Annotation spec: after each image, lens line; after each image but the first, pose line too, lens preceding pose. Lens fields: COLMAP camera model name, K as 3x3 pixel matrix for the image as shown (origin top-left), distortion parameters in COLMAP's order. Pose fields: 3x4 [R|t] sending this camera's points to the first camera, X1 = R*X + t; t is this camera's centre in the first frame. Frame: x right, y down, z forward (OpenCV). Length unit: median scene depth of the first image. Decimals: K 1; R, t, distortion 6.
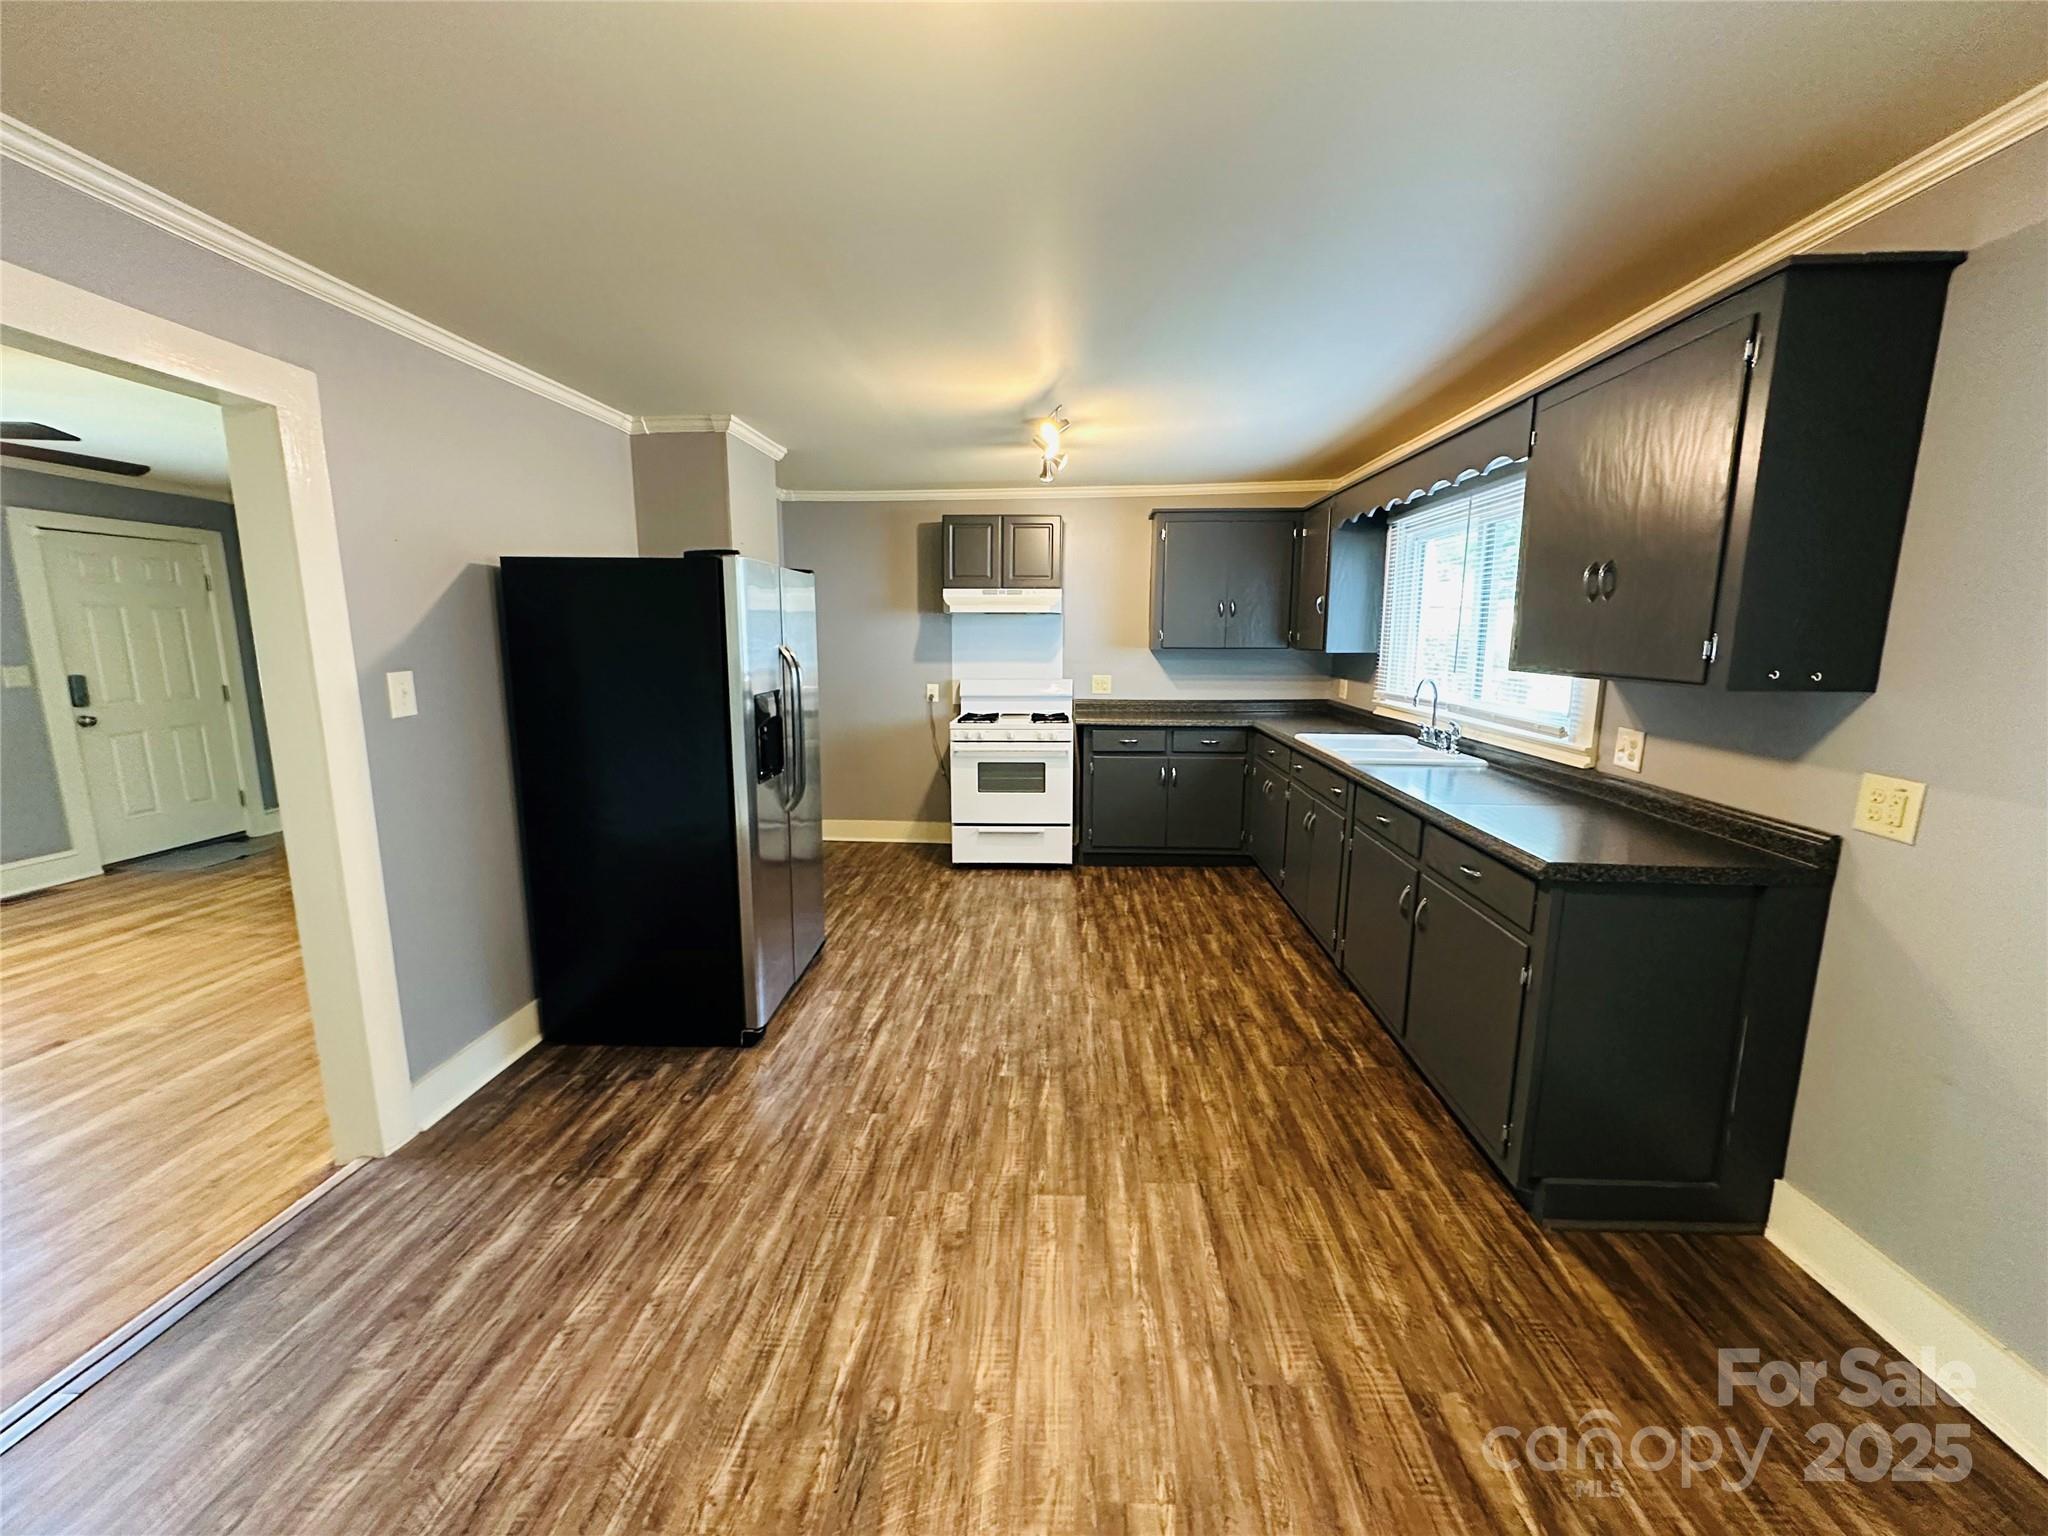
lens RADIAL K [[816.0, 0, 1024.0], [0, 816.0, 768.0], [0, 0, 1]] dist [-0.009587, 0.004448]
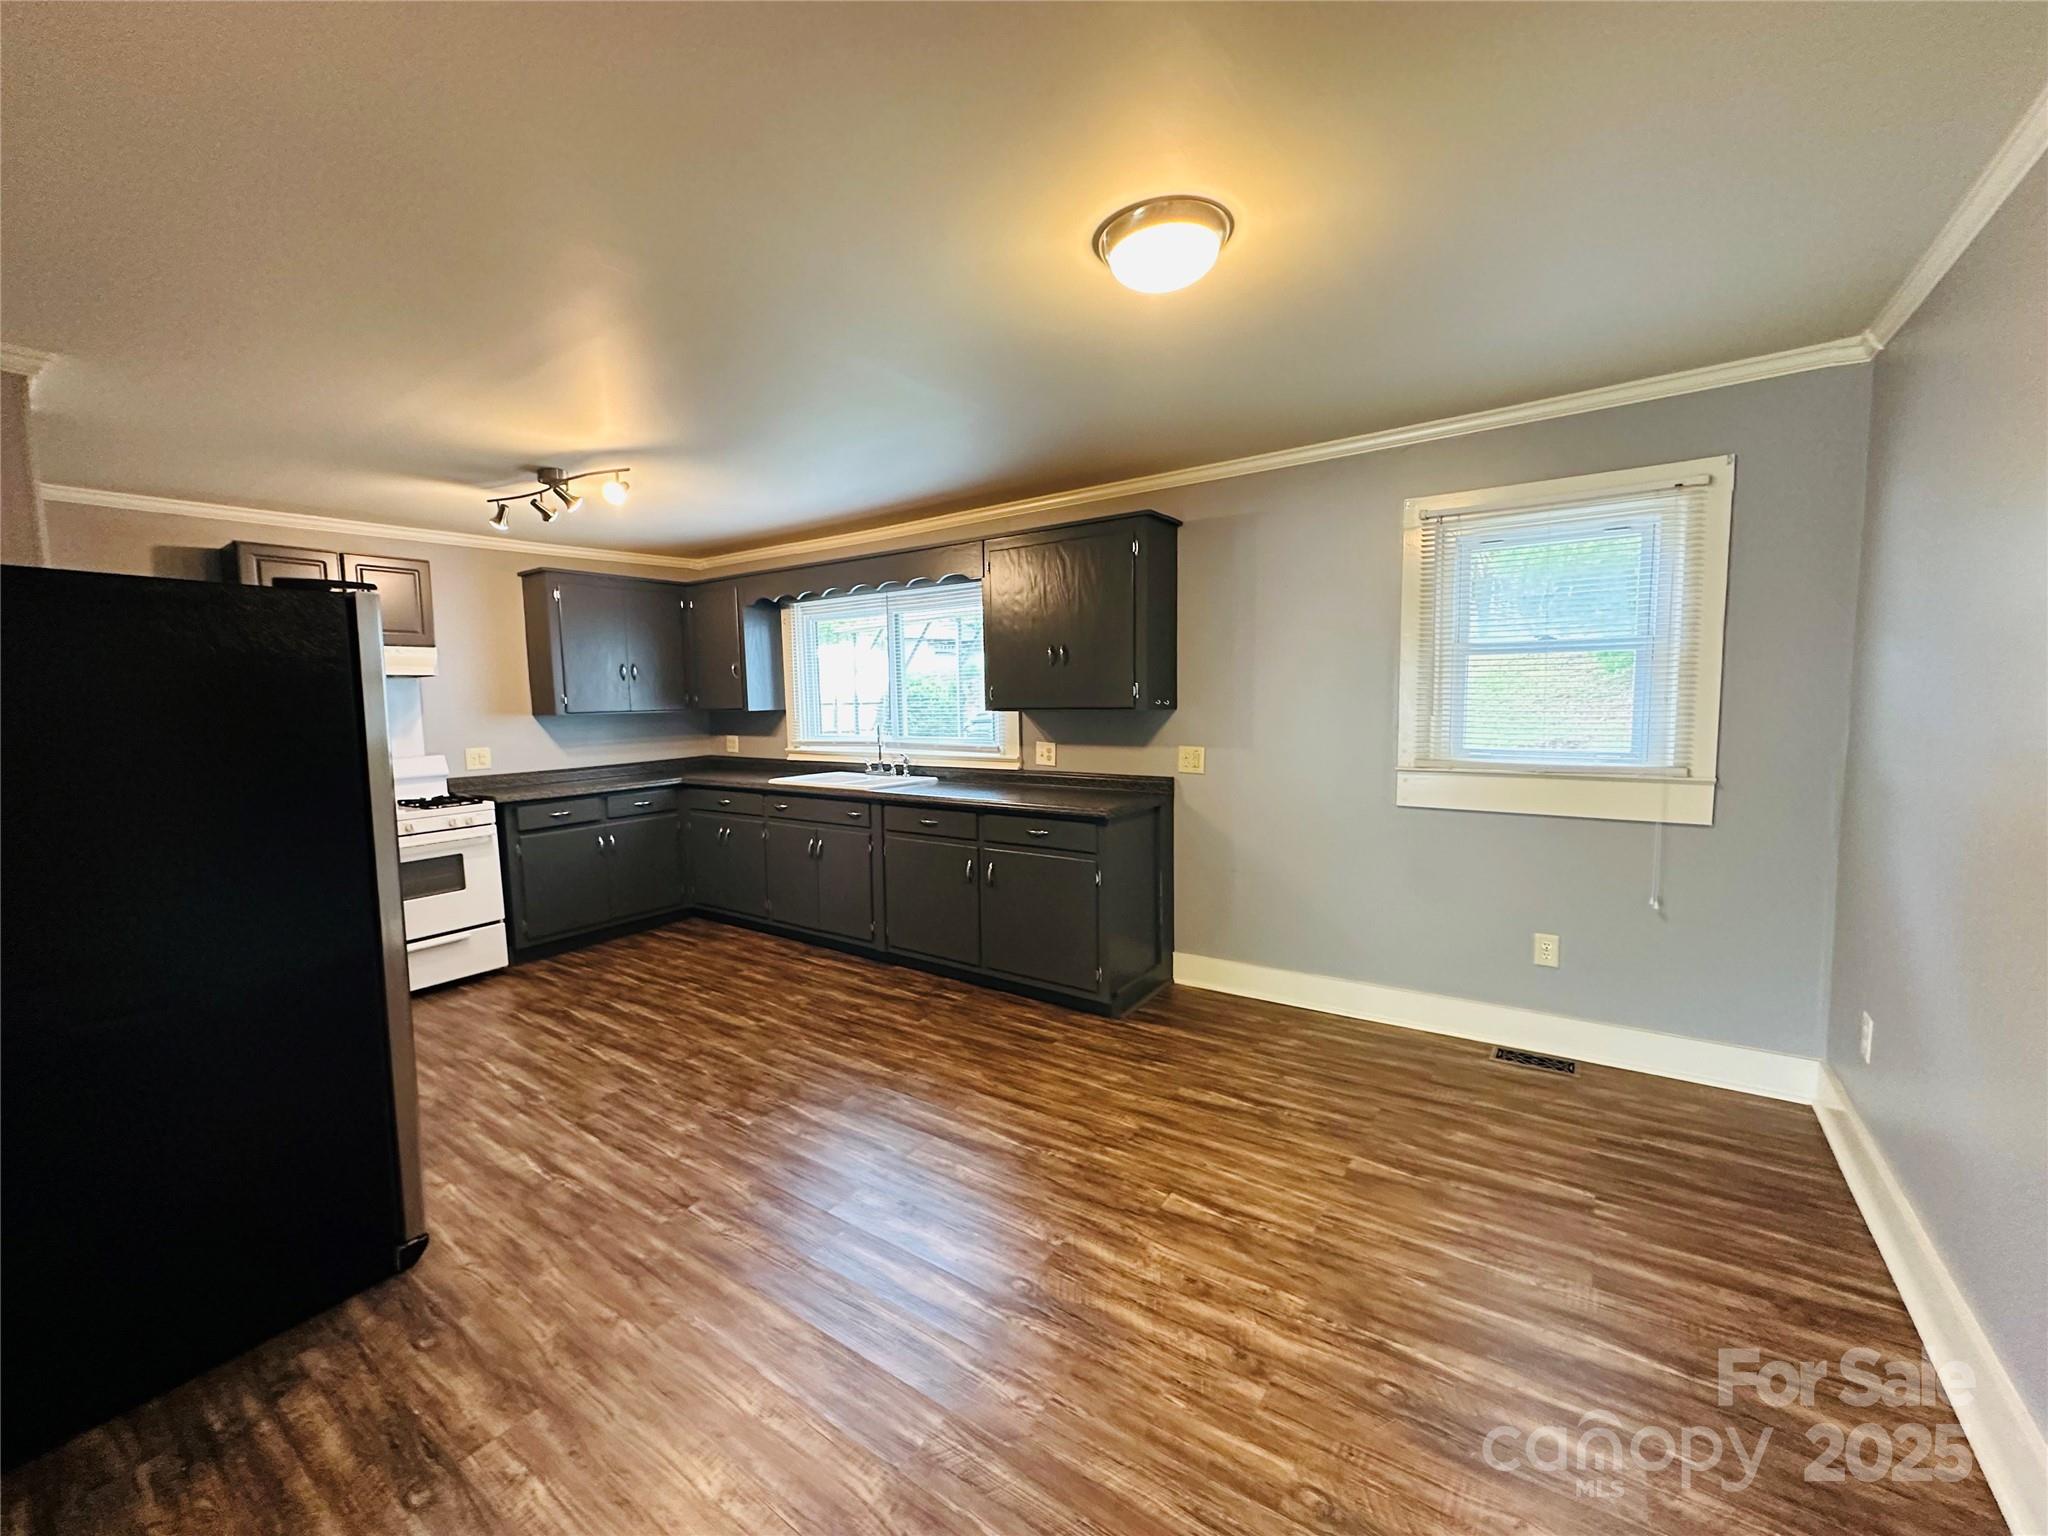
lens RADIAL K [[816.0, 0, 1024.0], [0, 816.0, 768.0], [0, 0, 1]] dist [-0.009587, 0.004448]
pose [[0.527922, -0.088558, 0.844663, -0.583954], [0.160221, 0.987075, 0.003349, -0.005580], [-0.834043, 0.133565, 0.535287, 0.105071]]
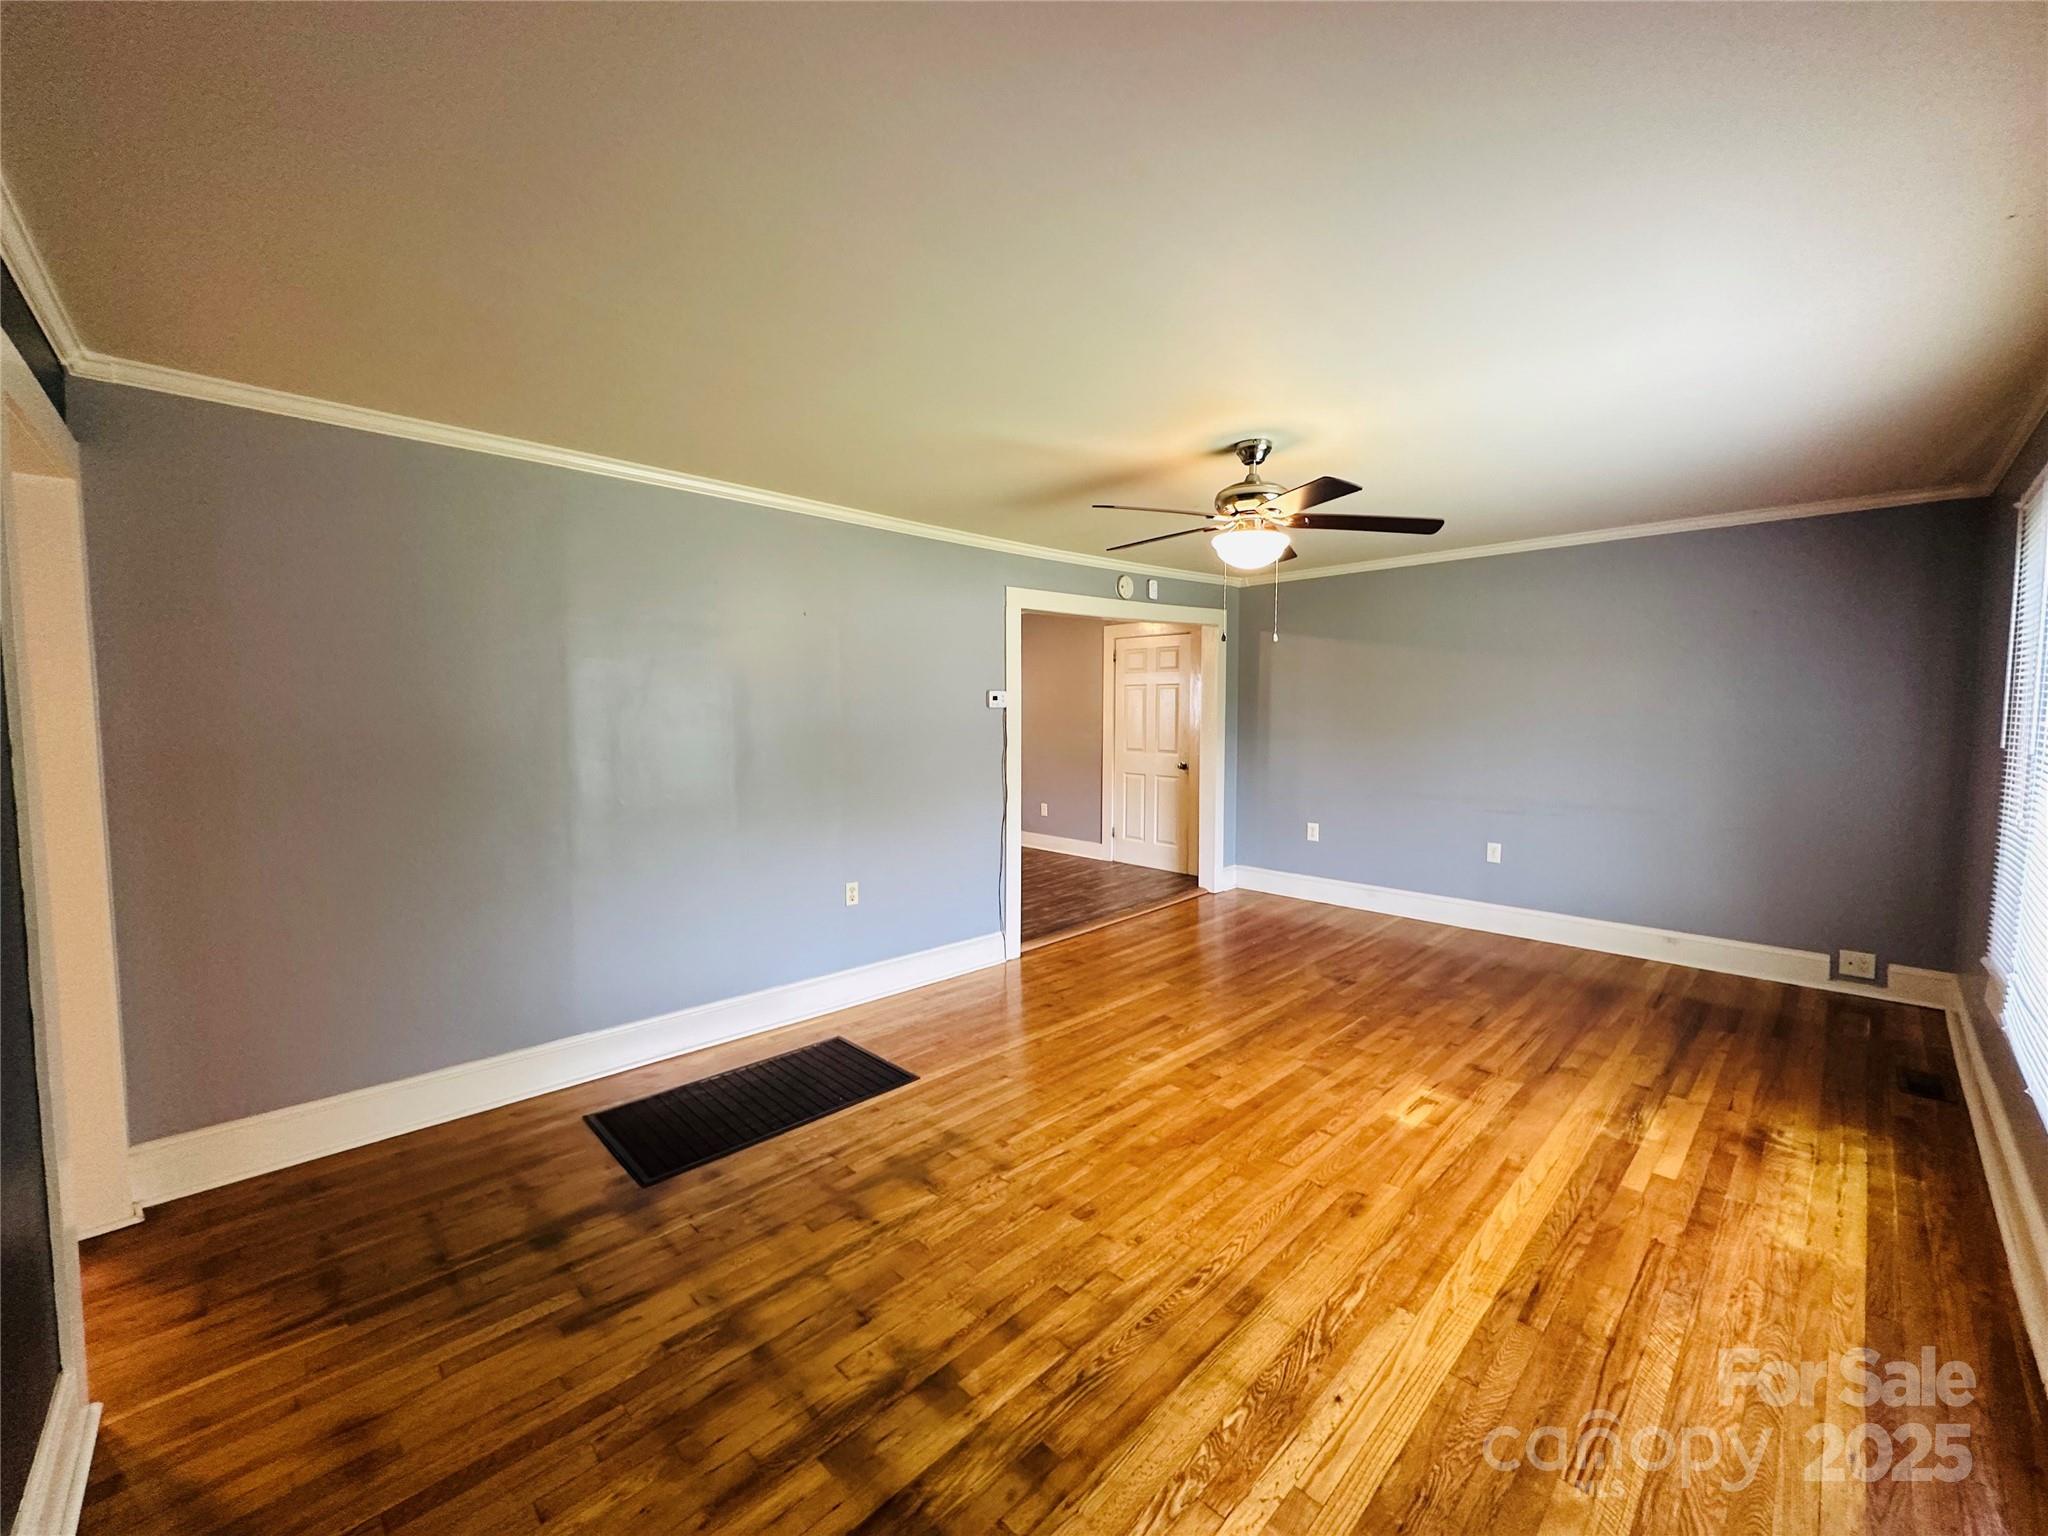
lens RADIAL K [[817.1, 0, 1024.0], [0, 817.1, 768.0], [0, 0, 1]] dist [-0.000654, 0.000127]
pose [[-0.739445, -0.050419, 0.671327, -1.684350], [0.108370, 0.975273, 0.192612, -0.289404], [-0.664438, 0.215177, -0.715696, 1.796535]]
